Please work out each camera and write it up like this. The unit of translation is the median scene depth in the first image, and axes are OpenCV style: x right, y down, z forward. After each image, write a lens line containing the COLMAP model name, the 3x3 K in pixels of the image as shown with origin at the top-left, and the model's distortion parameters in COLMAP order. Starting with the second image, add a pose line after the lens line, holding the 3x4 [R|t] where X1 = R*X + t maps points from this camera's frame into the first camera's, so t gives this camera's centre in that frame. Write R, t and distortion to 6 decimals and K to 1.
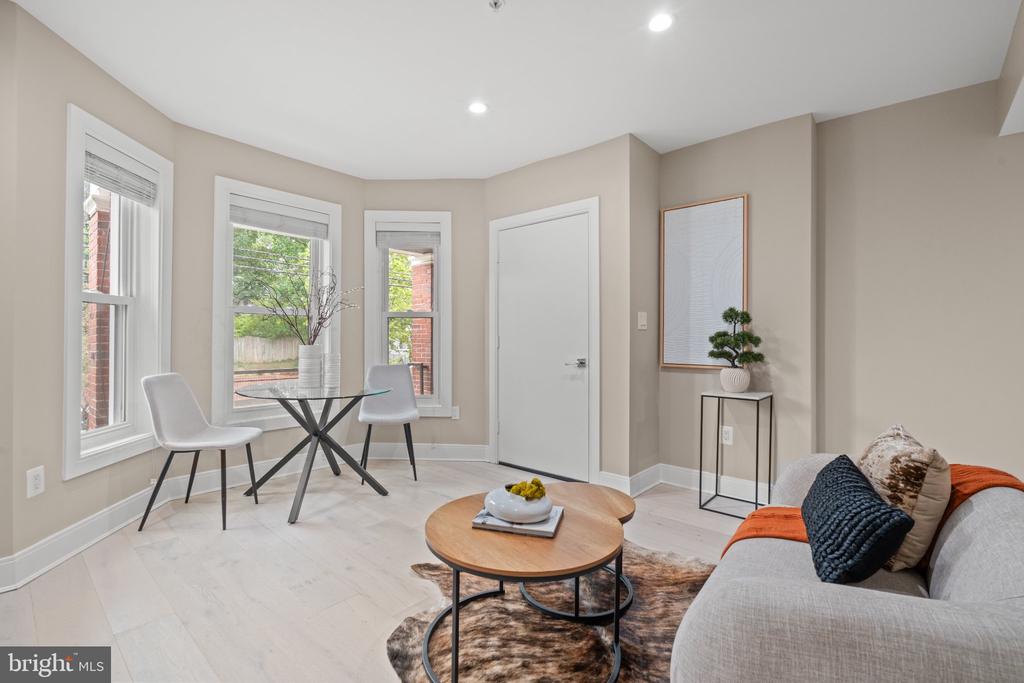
lens RADIAL K [[464.7, 0, 507.9], [0, 464.7, 326.5], [0, 0, 1]] dist [-0.007349, 0.003580]
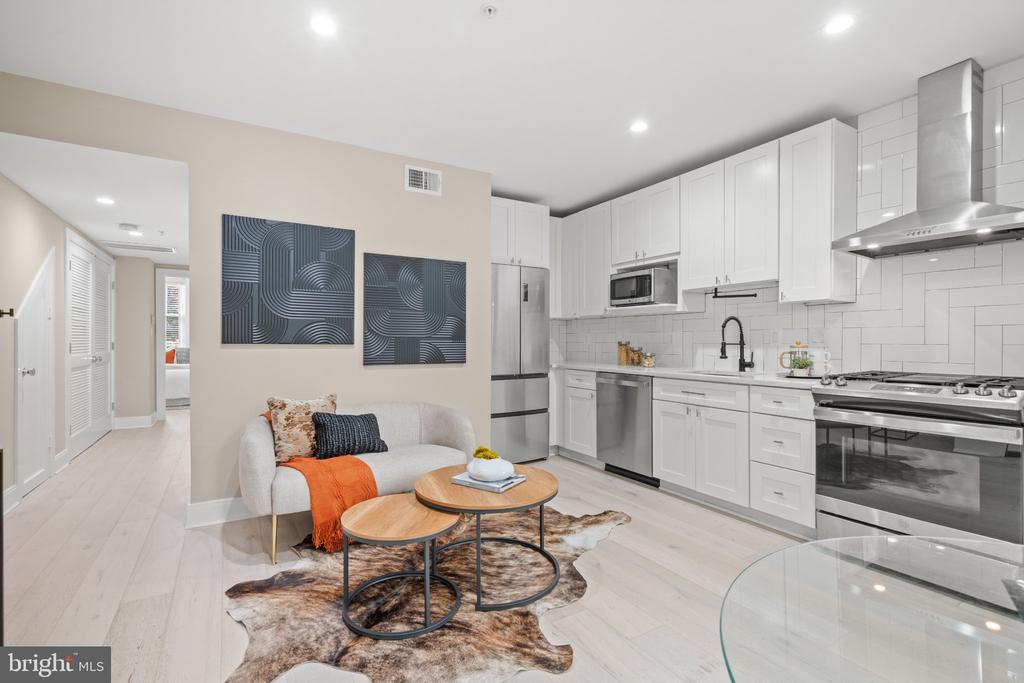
lens RADIAL K [[464.7, 0, 501.0], [0, 464.7, 343.5], [0, 0, 1]] dist [-0.007349, 0.003580]
pose [[-0.948624, -0.008372, 0.316294, -0.350589], [-0.014306, 0.999762, -0.016445, 0.031920], [-0.316081, -0.020125, -0.948519, 1.855870]]
